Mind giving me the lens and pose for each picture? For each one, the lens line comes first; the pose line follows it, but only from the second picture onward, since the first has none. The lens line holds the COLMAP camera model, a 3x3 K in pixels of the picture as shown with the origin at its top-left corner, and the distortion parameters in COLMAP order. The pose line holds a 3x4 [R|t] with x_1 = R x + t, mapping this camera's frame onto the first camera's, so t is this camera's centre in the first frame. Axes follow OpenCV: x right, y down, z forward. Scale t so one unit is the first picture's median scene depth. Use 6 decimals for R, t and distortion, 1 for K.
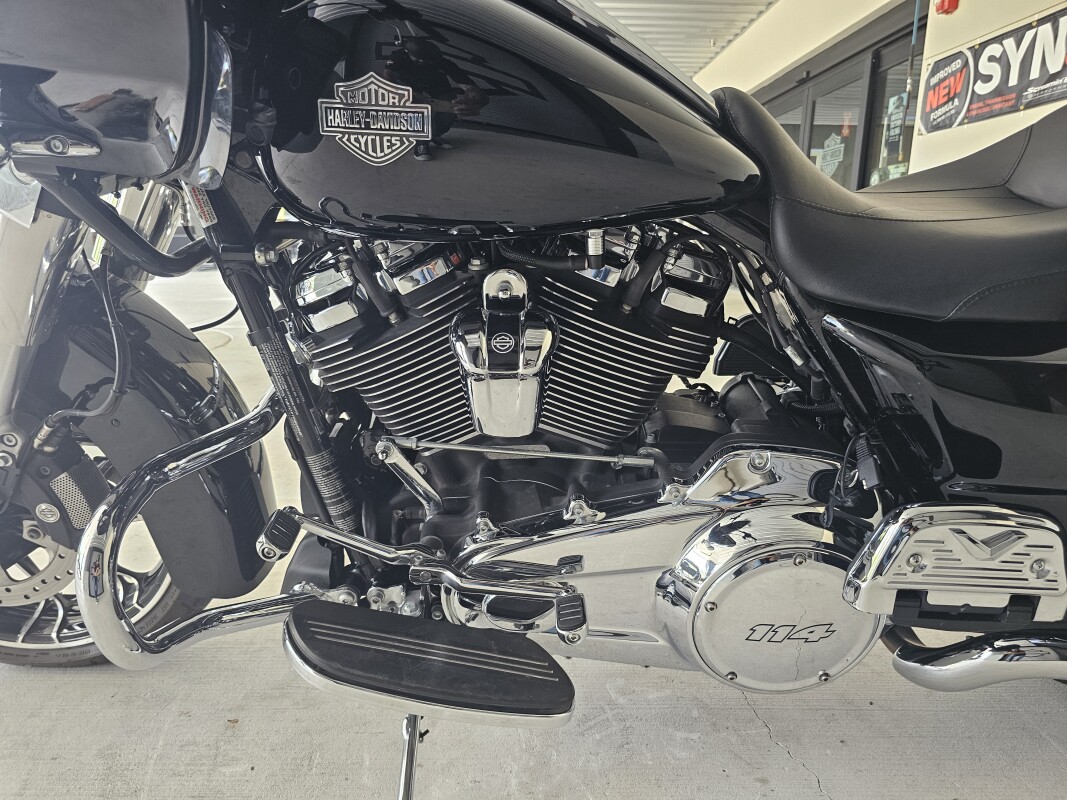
lens RADIAL K [[691.7, 0, 533.5], [0, 691.7, 400.0], [0, 0, 1]] dist [0.003336, -0.007101]
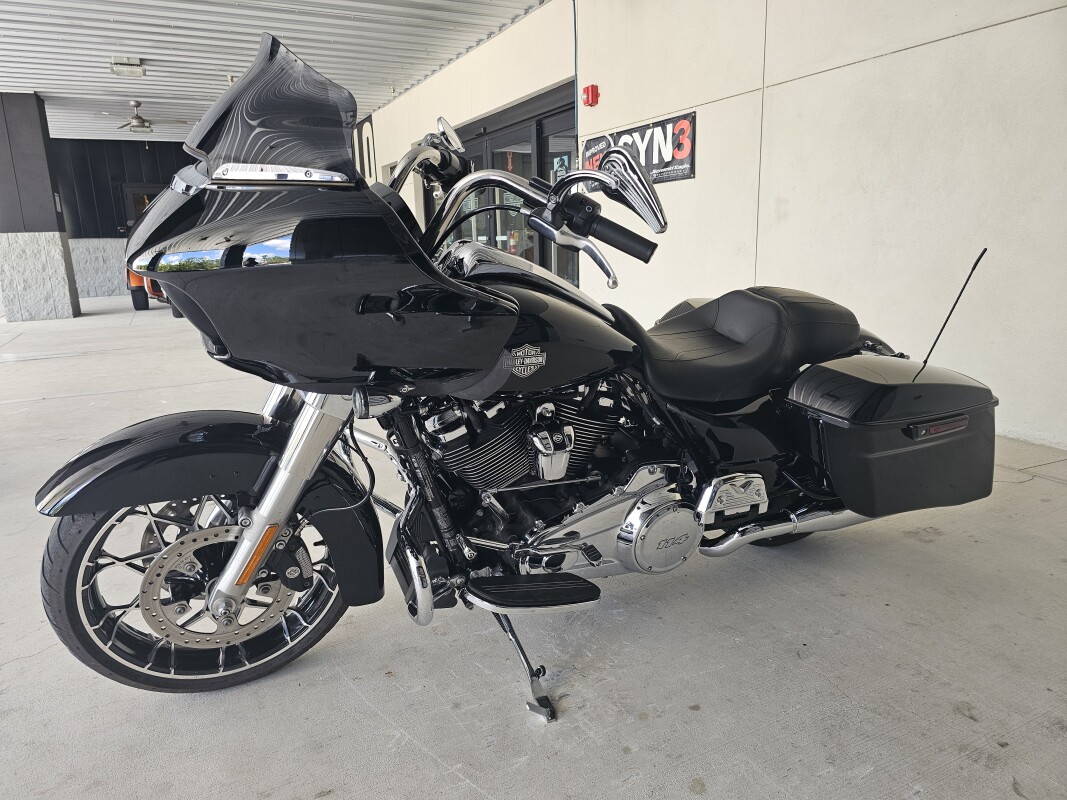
lens RADIAL K [[662.6, 0, 518.1], [0, 662.6, 397.2], [0, 0, 1]] dist [0.015300, -0.004193]
pose [[0.908058, -0.130378, 0.398035, -0.152968], [0.135811, 0.990626, 0.014651, -0.040395], [-0.396215, 0.040753, 0.917253, -0.140437]]
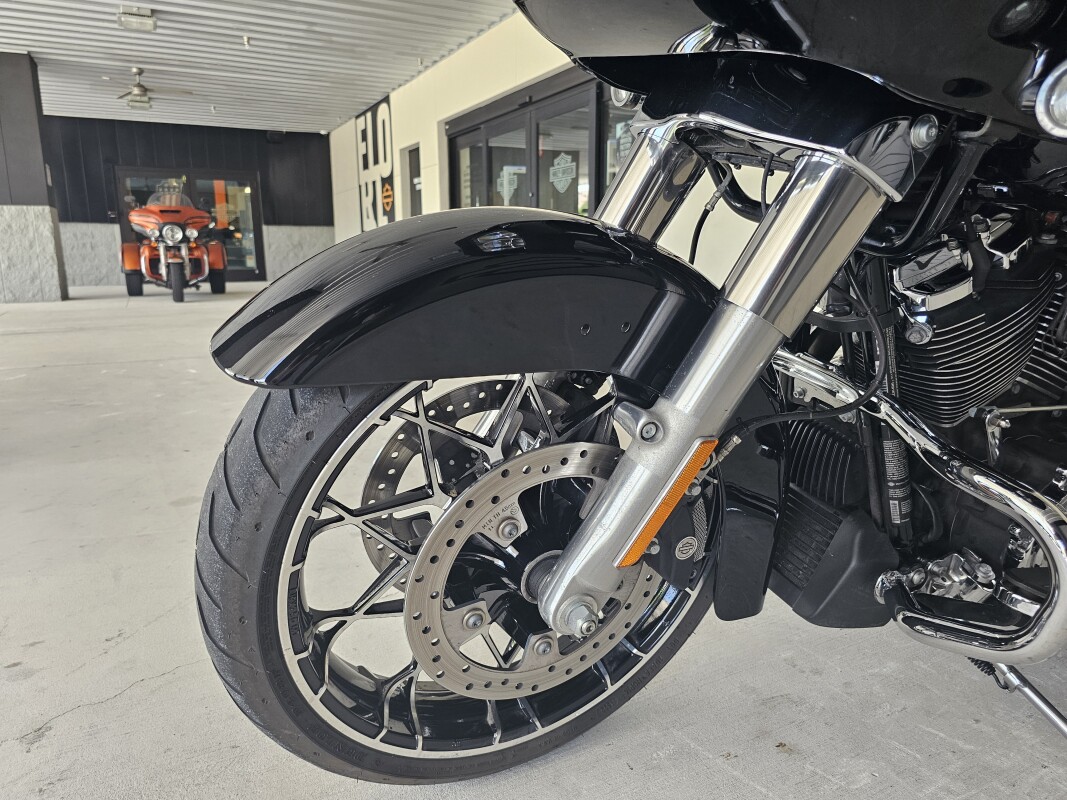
lens RADIAL K [[688.6, 0, 532.5], [0, 688.6, 390.4], [0, 0, 1]] dist [0.019054, -0.008931]
pose [[0.901928, -0.104241, 0.419119, -0.231253], [0.117603, 0.993042, -0.006093, -0.007950], [-0.415567, 0.054785, 0.907911, 0.059771]]
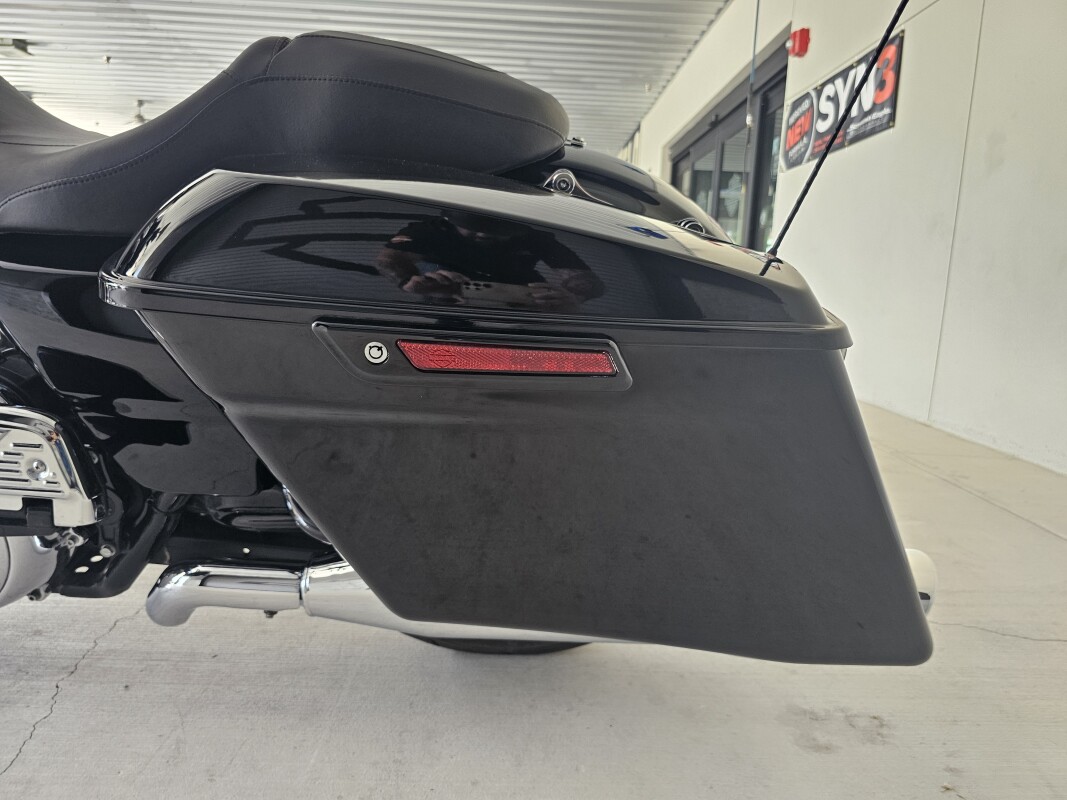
lens RADIAL K [[691.7, 0, 533.5], [0, 691.7, 400.0], [0, 0, 1]] dist [0.003336, -0.007101]
pose [[0.999292, 0.026063, 0.027147, 0.226398], [-0.024534, 0.998175, -0.055180, 0.029563], [-0.028536, 0.054474, 0.998107, -0.000060]]
